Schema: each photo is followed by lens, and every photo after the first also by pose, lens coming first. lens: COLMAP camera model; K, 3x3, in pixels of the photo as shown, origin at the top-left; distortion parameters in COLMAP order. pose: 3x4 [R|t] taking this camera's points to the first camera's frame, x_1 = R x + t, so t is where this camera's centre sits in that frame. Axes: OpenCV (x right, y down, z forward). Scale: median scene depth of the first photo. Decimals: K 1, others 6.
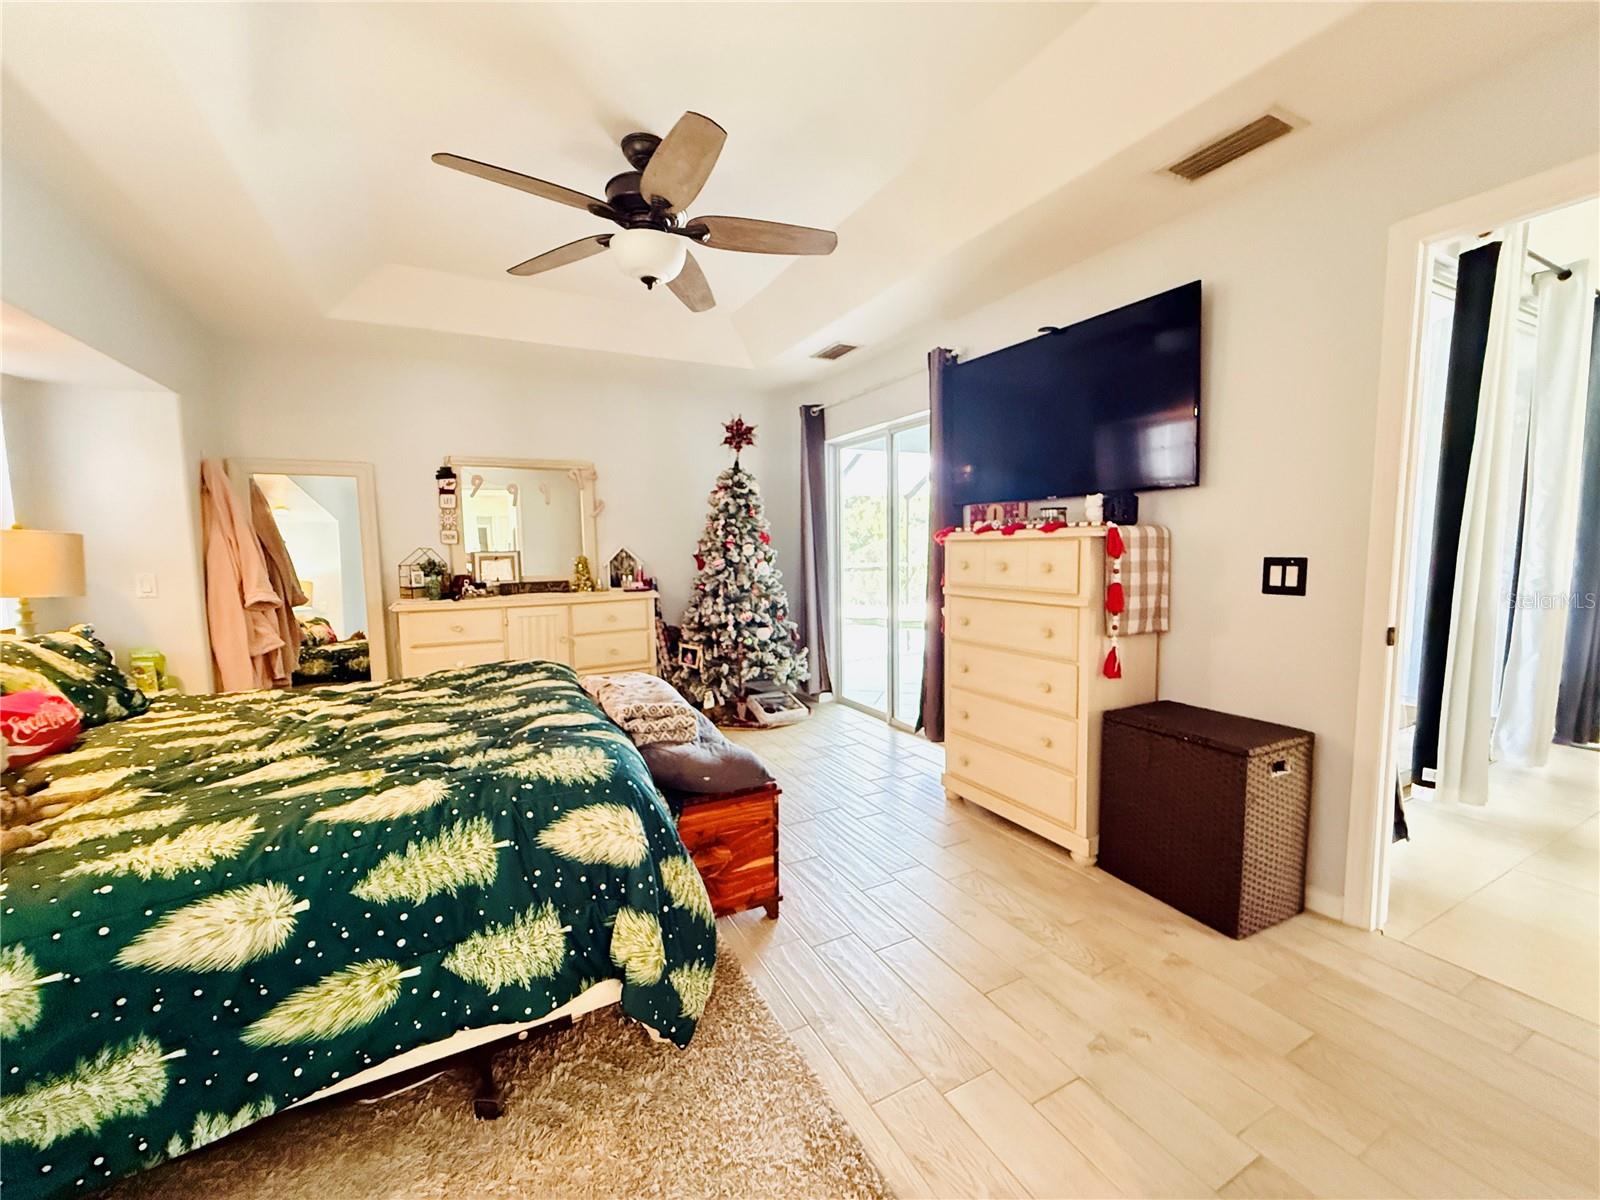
lens RADIAL K [[641.8, 0, 790.1], [0, 641.8, 604.7], [0, 0, 1]] dist [0.000350, 0.000226]
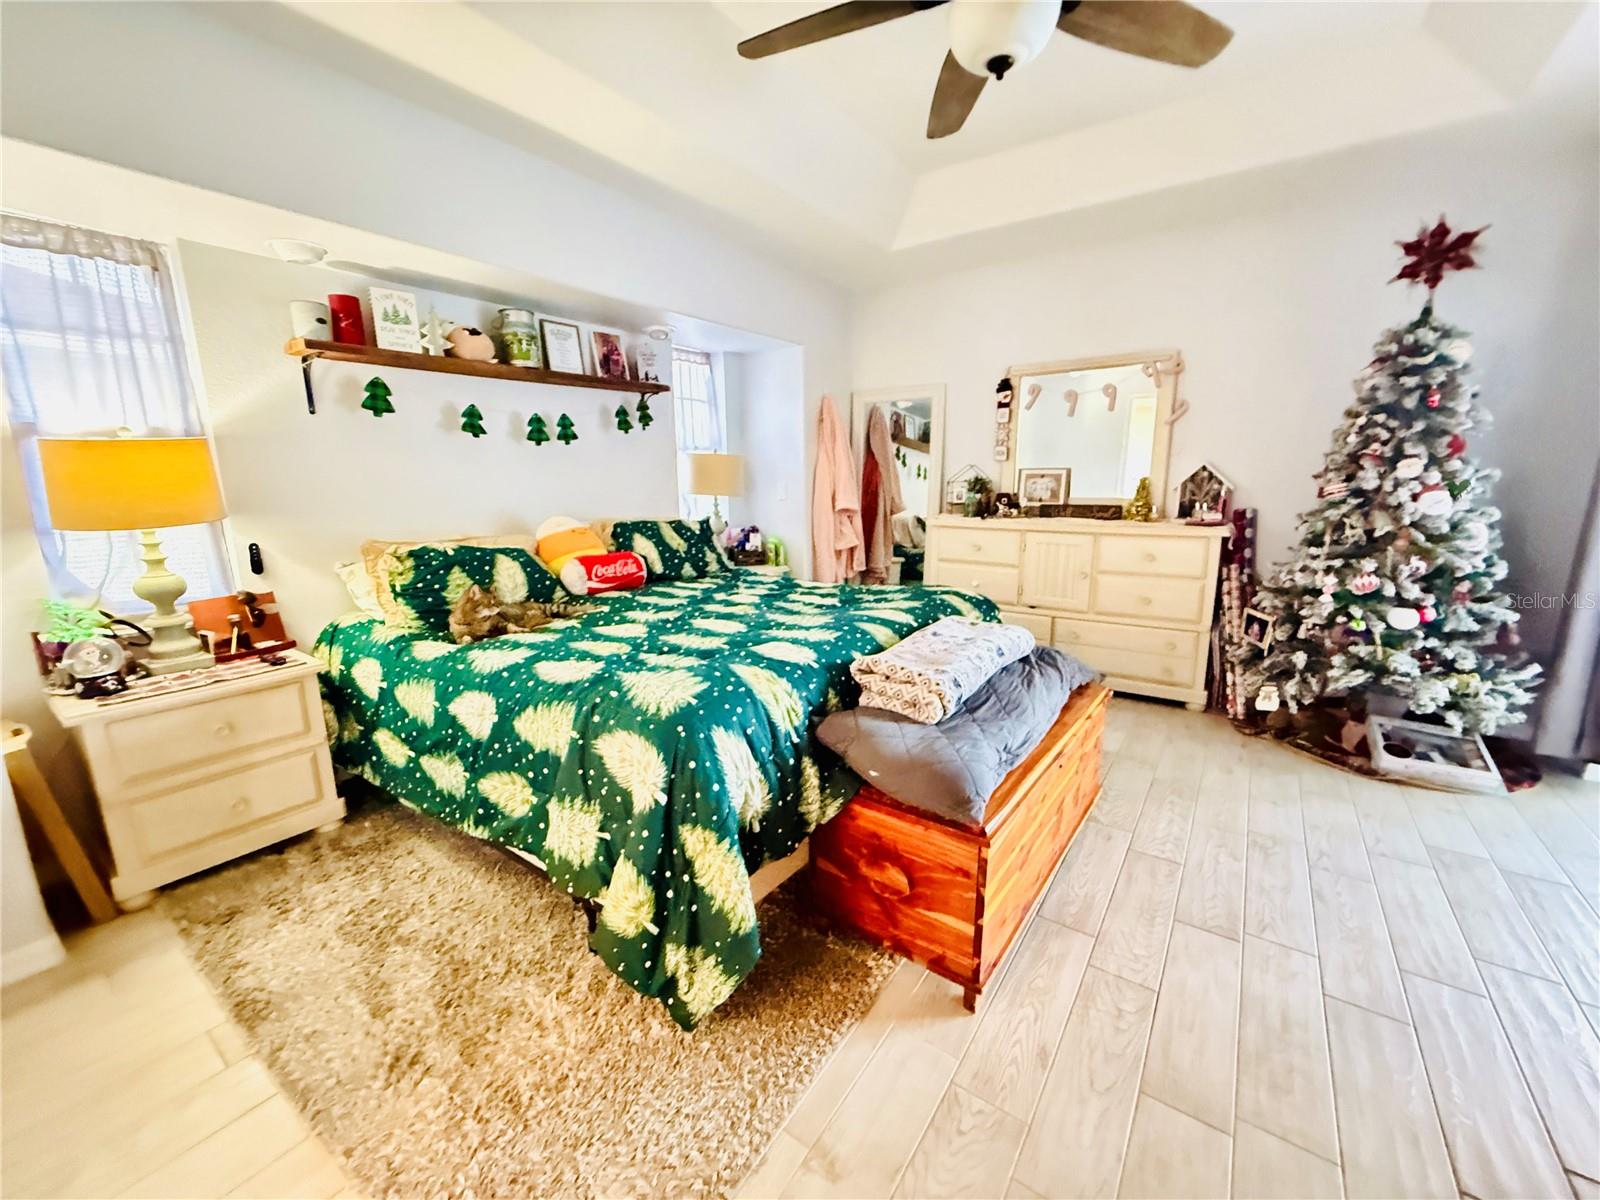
lens RADIAL K [[641.8, 0, 796.1], [0, 641.8, 601.0], [0, 0, 1]] dist [0.000350, 0.000226]
pose [[0.455184, 0.185238, -0.870916, 0.207696], [-0.080152, 0.982674, 0.167116, -0.022123], [0.886783, -0.006263, 0.462145, 0.263034]]
